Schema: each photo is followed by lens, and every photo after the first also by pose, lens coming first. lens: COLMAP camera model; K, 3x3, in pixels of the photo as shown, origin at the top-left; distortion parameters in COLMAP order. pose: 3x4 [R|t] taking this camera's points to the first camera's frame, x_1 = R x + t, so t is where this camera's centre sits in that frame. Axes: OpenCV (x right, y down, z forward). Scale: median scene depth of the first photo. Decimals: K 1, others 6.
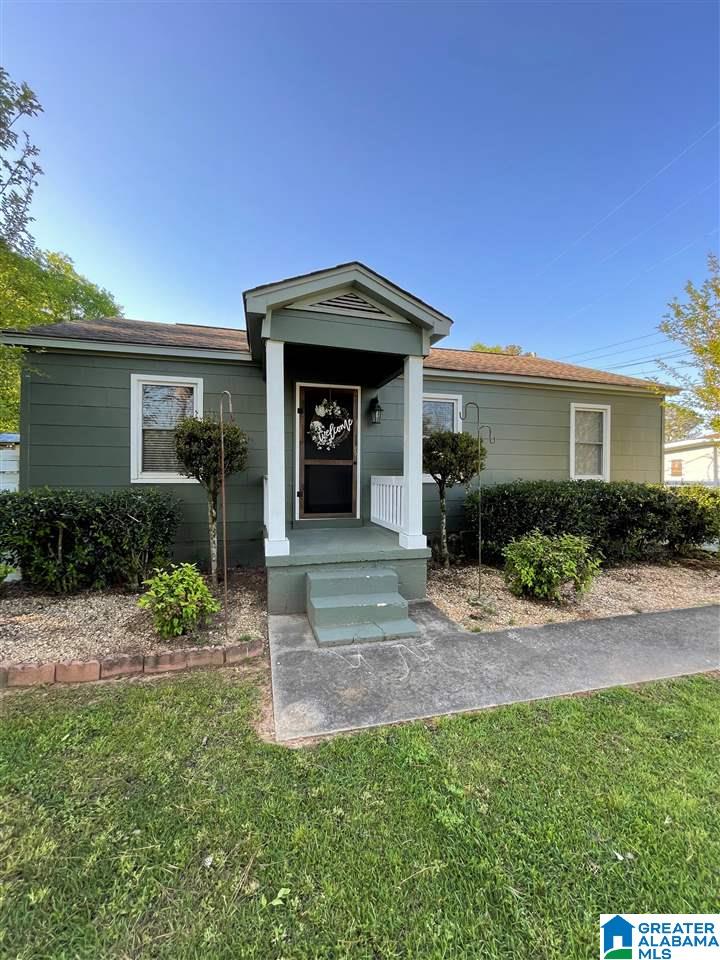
lens RADIAL K [[387.1, 0, 356.9], [0, 387.1, 482.4], [0, 0, 1]] dist [0.001730, 0.000871]
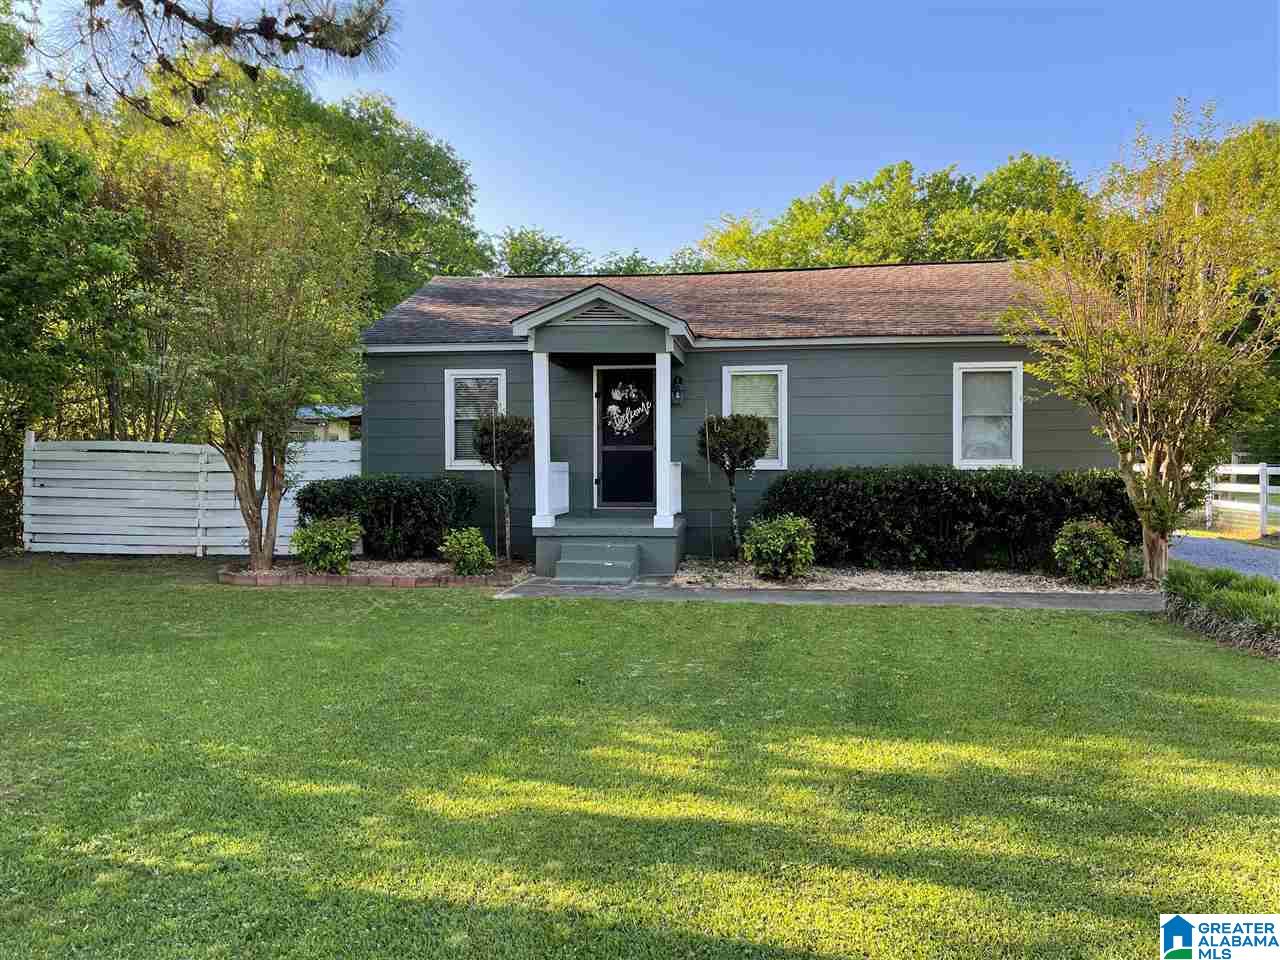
lens RADIAL K [[989.9, 0, 642.5], [0, 989.9, 480.1], [0, 0, 1]] dist [0.057408, -0.011559]
pose [[0.926915, 0.000545, -0.375271, 0.884691], [-0.001763, 0.999994, -0.002905, 0.033649], [0.375267, 0.003354, 0.926911, -1.245122]]
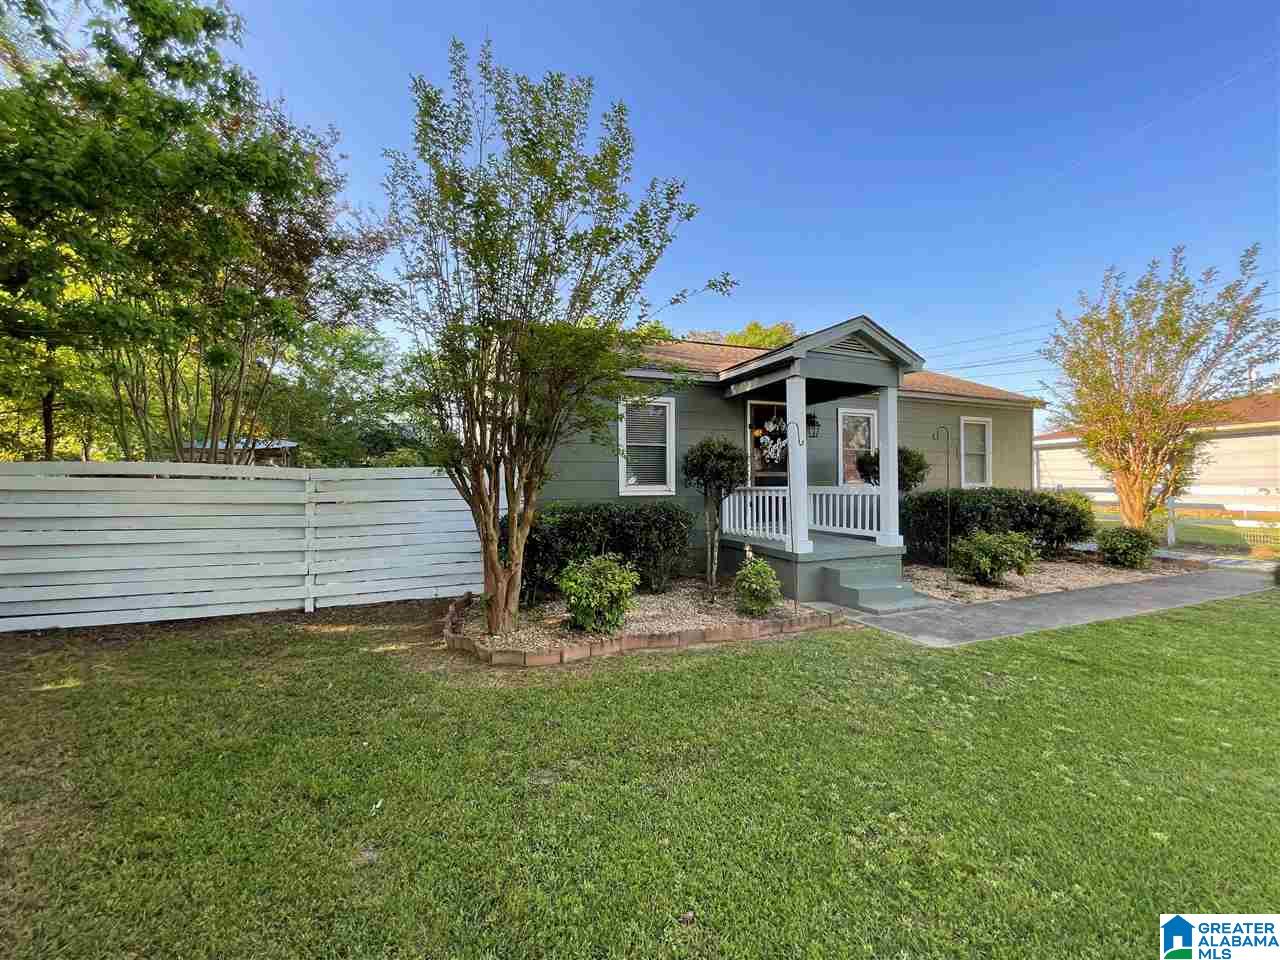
lens RADIAL K [[516.2, 0, 638.5], [0, 516.2, 484.9], [0, 0, 1]] dist [0.001730, 0.000871]
pose [[0.991815, -0.012011, 0.127117, -0.643048], [0.014339, 0.999746, -0.017414, -0.002479], [-0.126875, 0.019094, 0.991735, -0.378752]]
